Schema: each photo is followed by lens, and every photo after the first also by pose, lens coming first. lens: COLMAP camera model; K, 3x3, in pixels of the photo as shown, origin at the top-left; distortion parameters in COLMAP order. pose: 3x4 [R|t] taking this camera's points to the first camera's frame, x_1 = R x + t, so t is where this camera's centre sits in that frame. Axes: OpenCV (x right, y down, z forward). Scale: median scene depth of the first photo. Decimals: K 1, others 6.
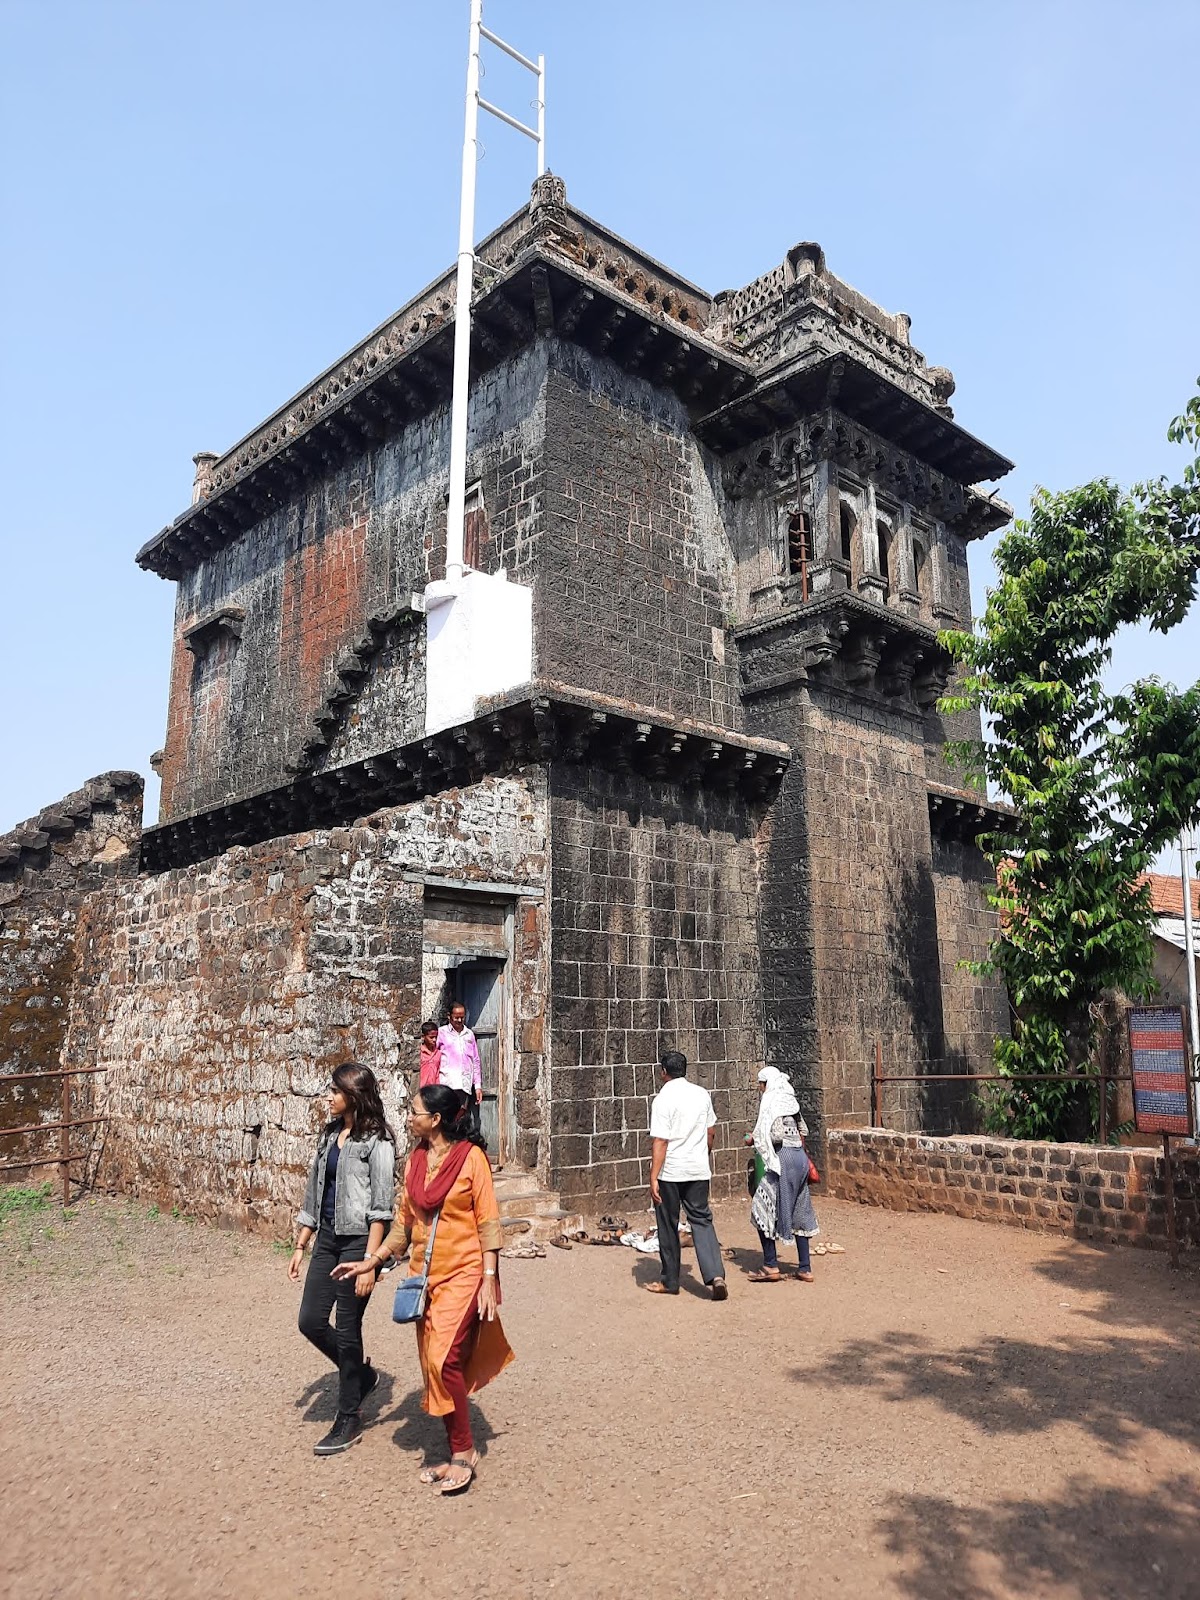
lens RADIAL K [[1180.9, 0, 600.0], [0, 1180.9, 800.0], [0, 0, 1]] dist [0.093895, -0.160812]
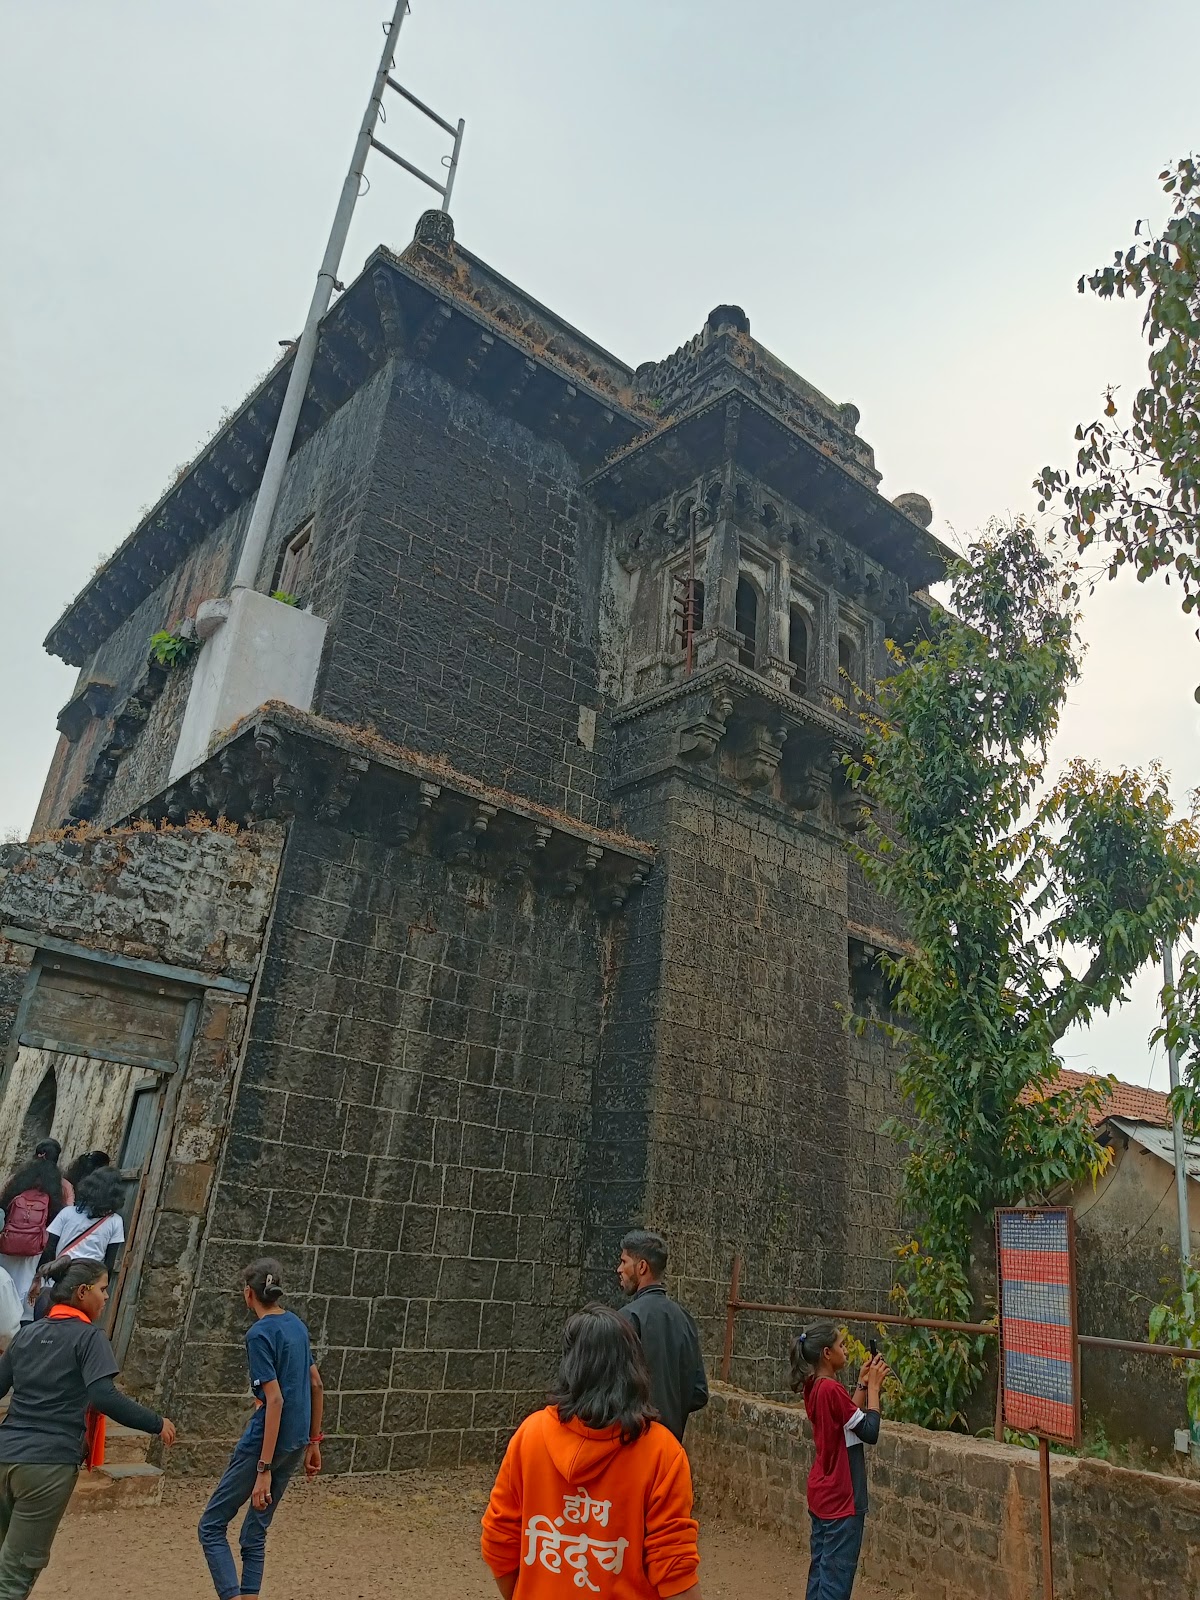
lens RADIAL K [[1146.0, 0, 603.1], [0, 1146.0, 772.1], [0, 0, 1]] dist [0.059445, -0.081106]
pose [[0.995223, 0.068733, -0.069339, 0.177033], [-0.081119, 0.977344, -0.195497, 0.057714], [0.054331, 0.200188, 0.978250, 0.236776]]
